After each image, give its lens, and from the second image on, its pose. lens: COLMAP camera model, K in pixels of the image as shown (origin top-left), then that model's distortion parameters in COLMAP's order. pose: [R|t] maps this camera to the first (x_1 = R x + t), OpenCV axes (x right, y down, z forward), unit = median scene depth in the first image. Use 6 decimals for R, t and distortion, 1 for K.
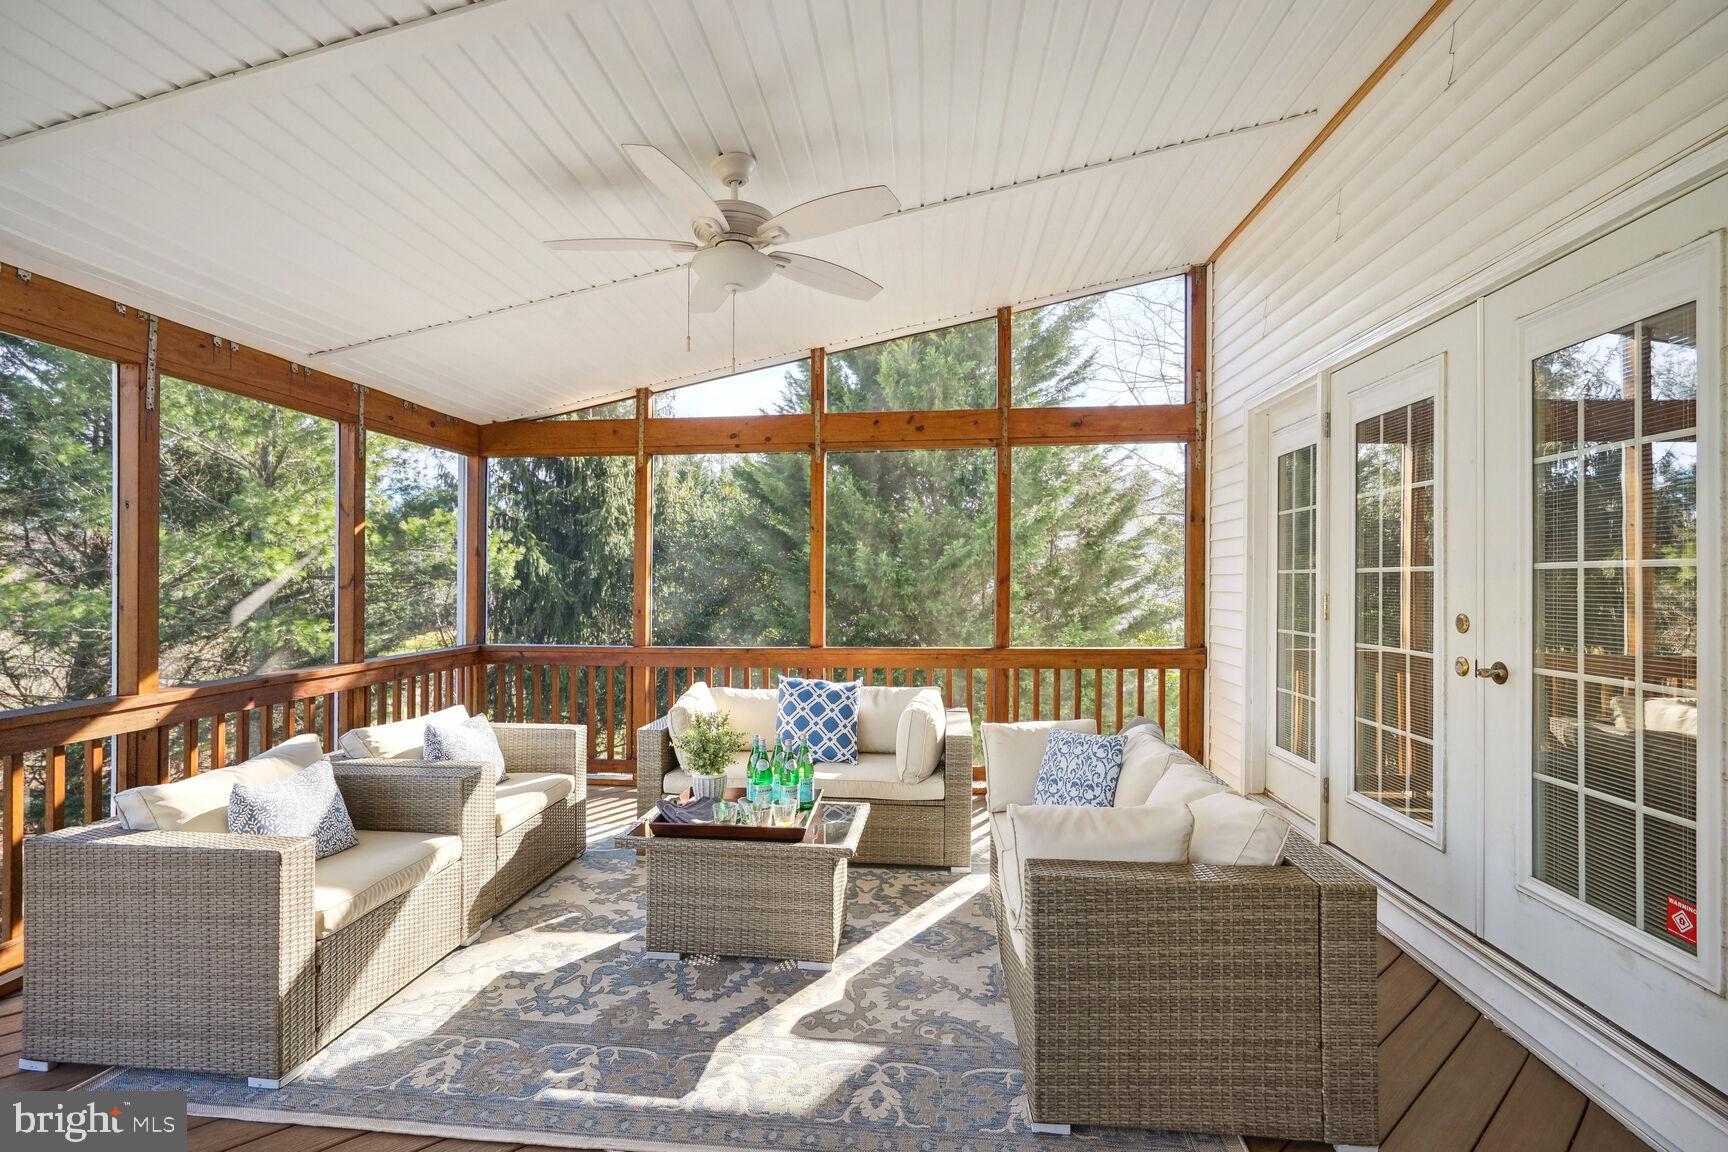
lens RADIAL K [[805.8, 0, 854.2], [0, 805.8, 576.0], [0, 0, 1]] dist [-0.002870, -0.001011]
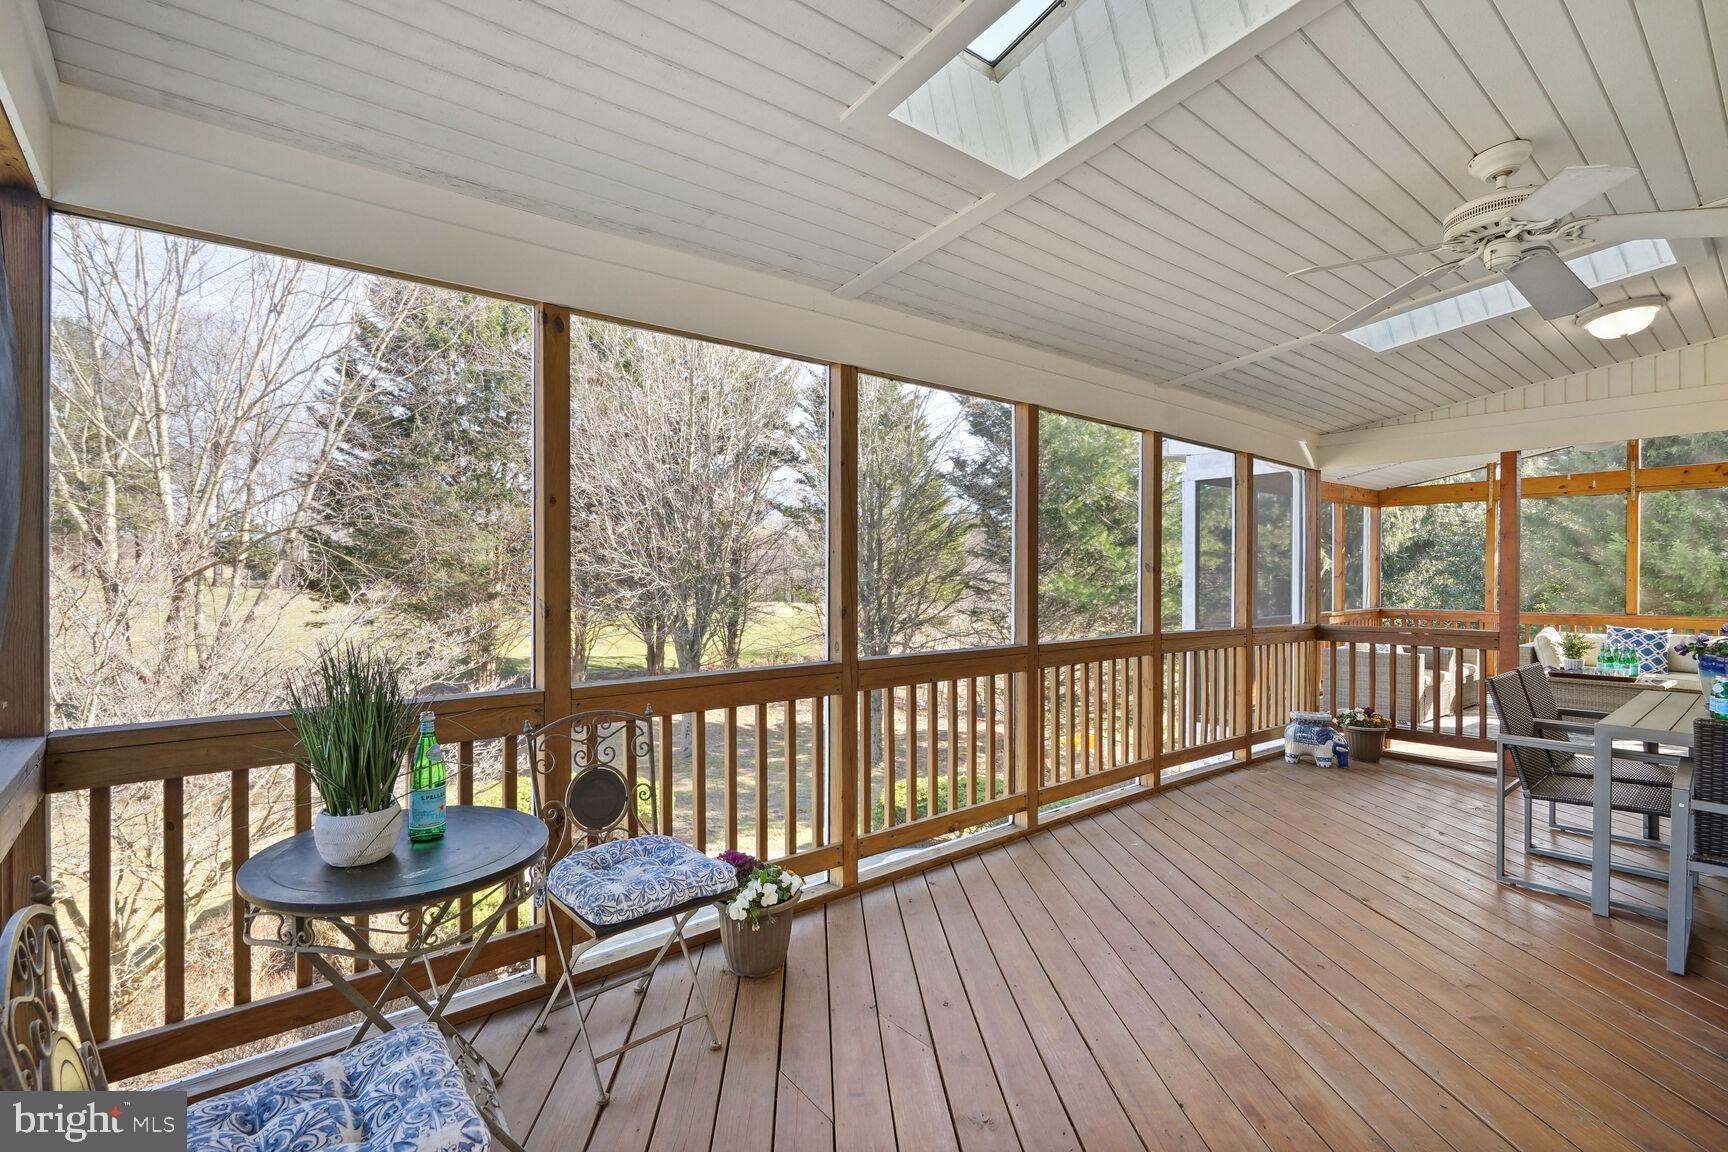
lens RADIAL K [[805.8, 0, 854.2], [0, 805.8, 576.0], [0, 0, 1]] dist [-0.002870, -0.001011]
pose [[0.699704, -0.005965, -0.714408, 0.013104], [0.010064, 0.999948, 0.001508, -0.007206], [0.714362, -0.008245, 0.699728, -1.485313]]
